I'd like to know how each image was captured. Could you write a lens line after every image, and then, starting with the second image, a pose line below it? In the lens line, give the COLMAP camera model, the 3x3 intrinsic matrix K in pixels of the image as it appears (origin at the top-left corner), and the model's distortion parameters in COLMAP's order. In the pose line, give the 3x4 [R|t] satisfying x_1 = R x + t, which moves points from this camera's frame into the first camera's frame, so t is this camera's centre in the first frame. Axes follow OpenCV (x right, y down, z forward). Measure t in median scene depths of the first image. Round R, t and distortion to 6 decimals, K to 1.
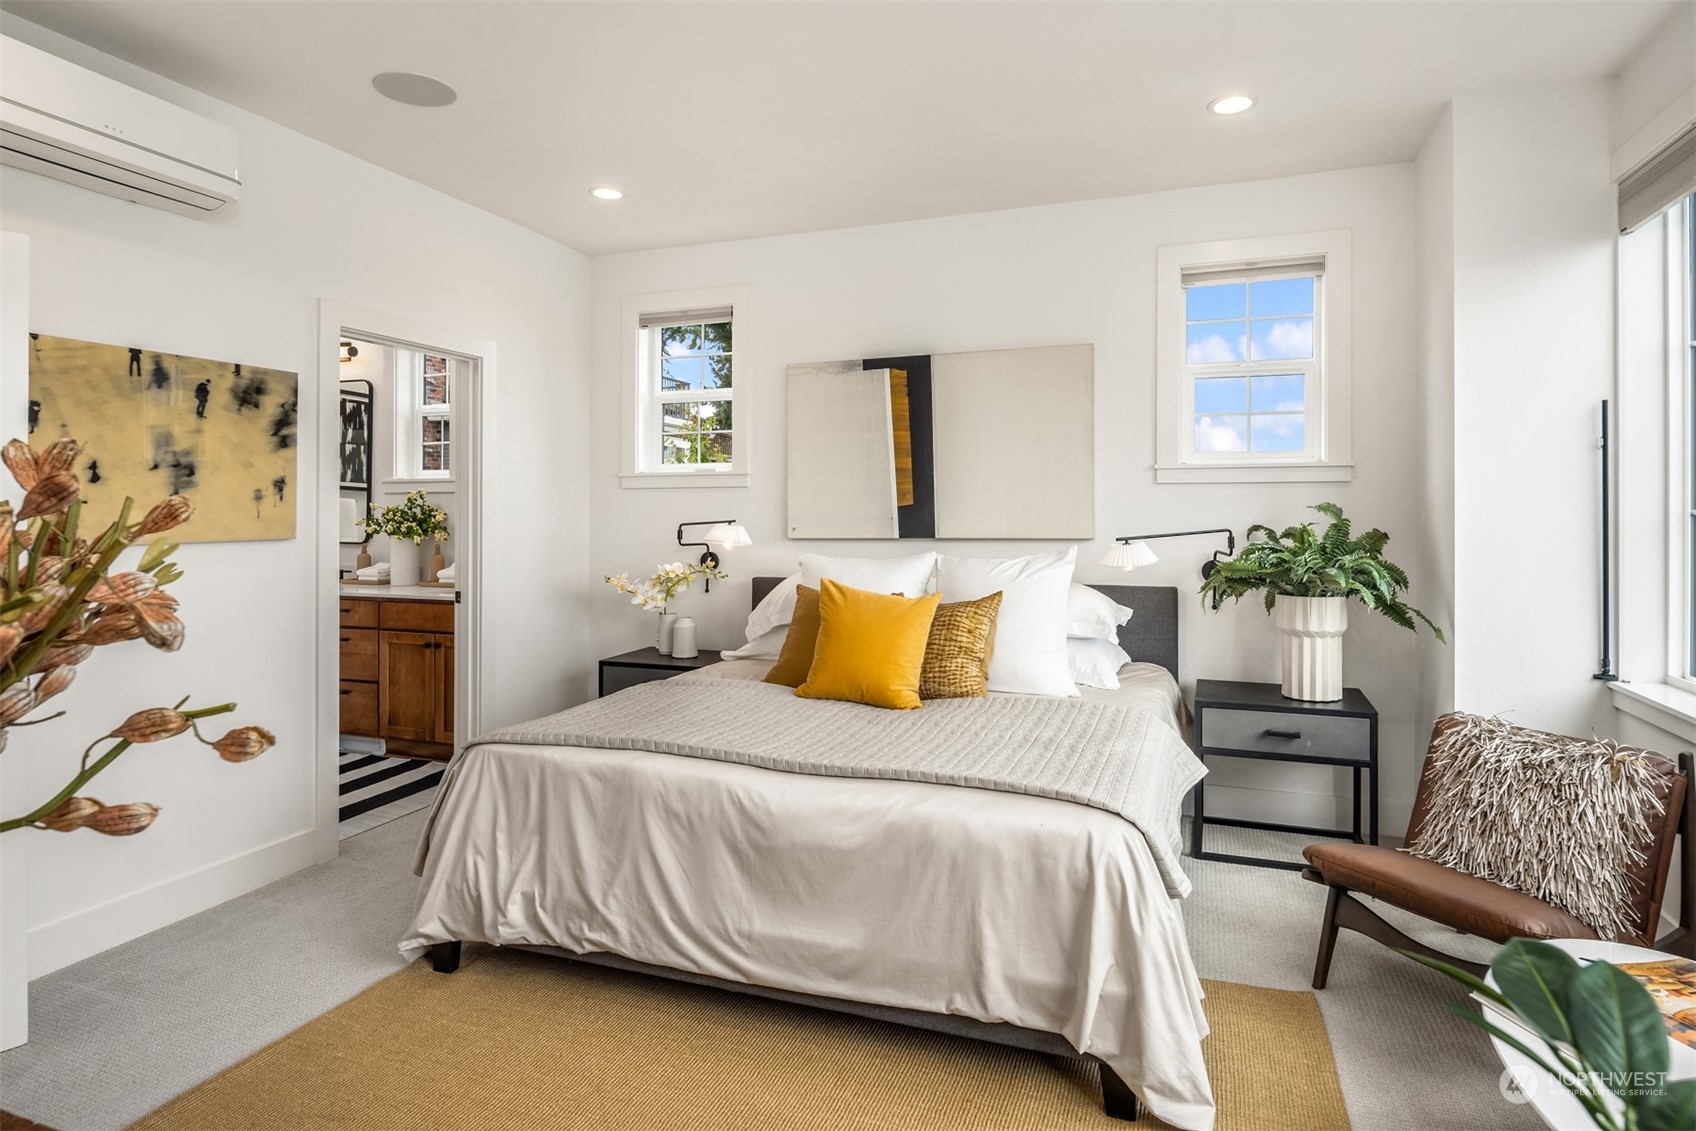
lens RADIAL K [[926.2, 0, 839.5], [0, 926.2, 504.1], [0, 0, 1]] dist [-0.002365, -0.005763]
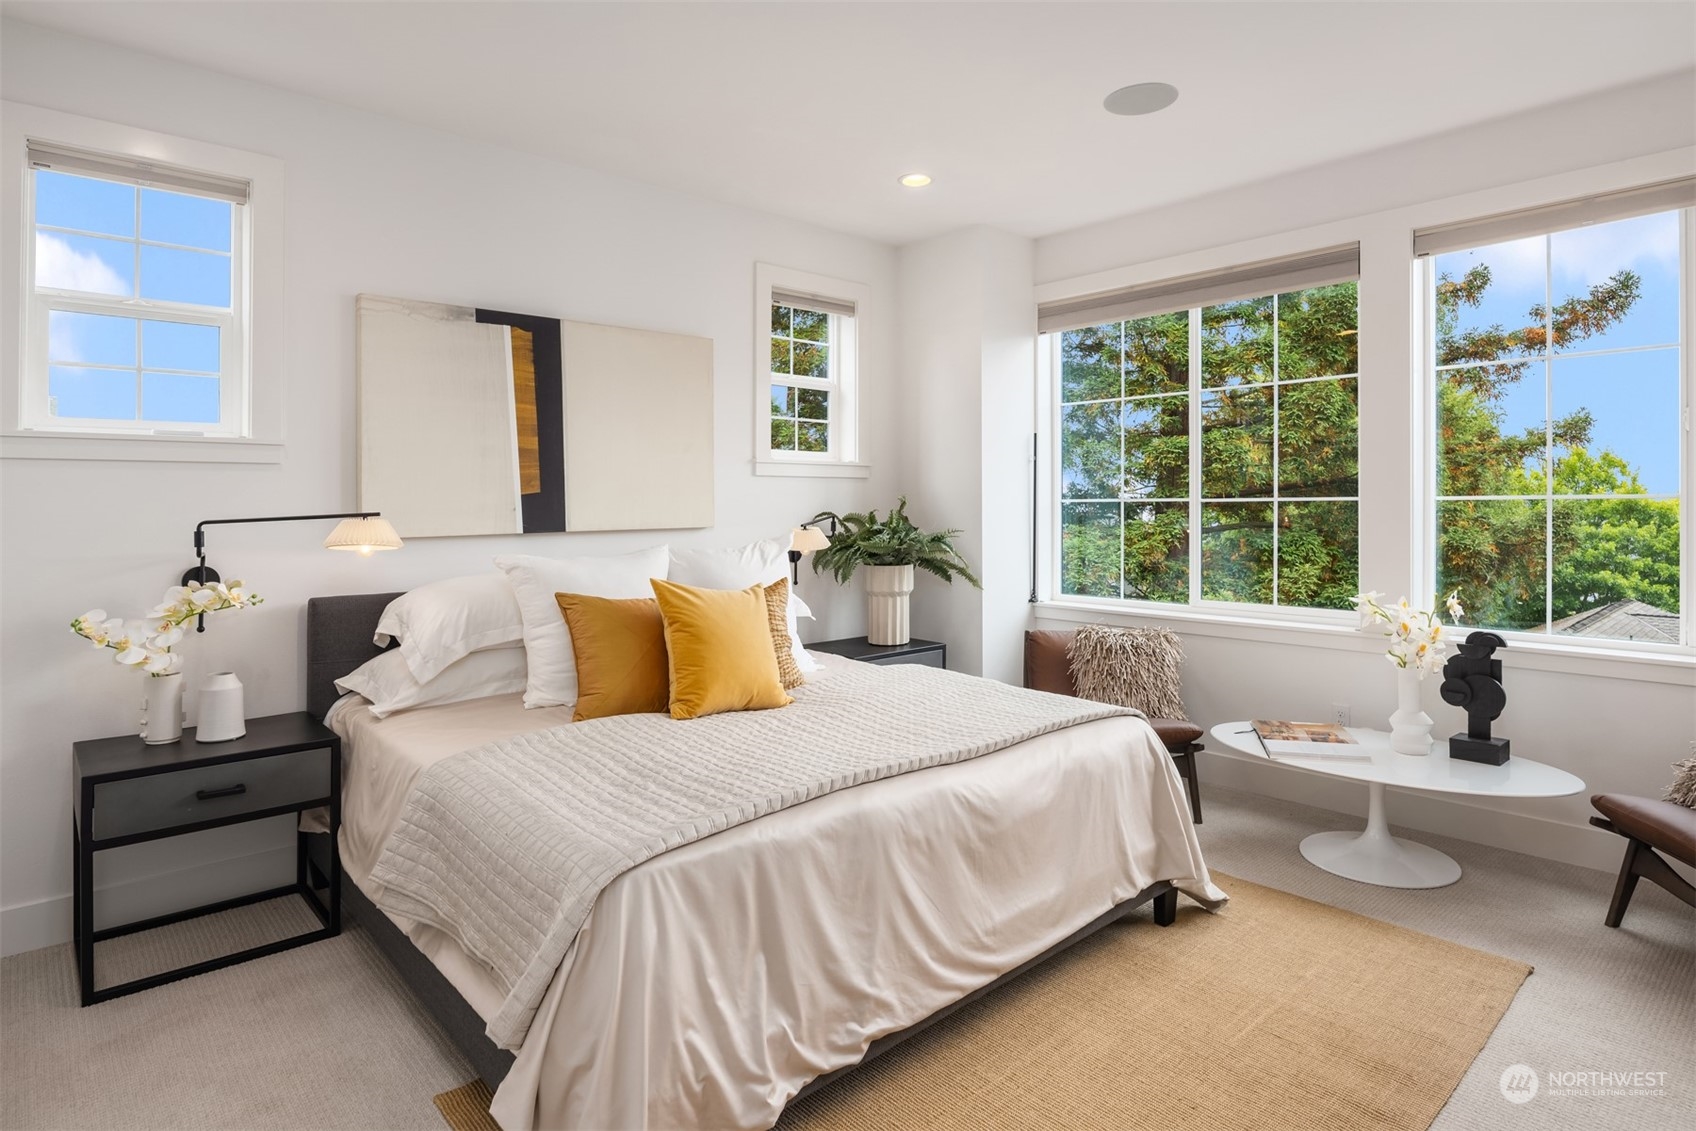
lens RADIAL K [[926.2, 0, 814.0], [0, 926.2, 528.0], [0, 0, 1]] dist [-0.002365, -0.005763]
pose [[0.465995, -0.021683, 0.884521, -0.965161], [-0.000388, 0.999695, 0.024711, 0.019922], [-0.884787, -0.011859, 0.465845, 0.672659]]
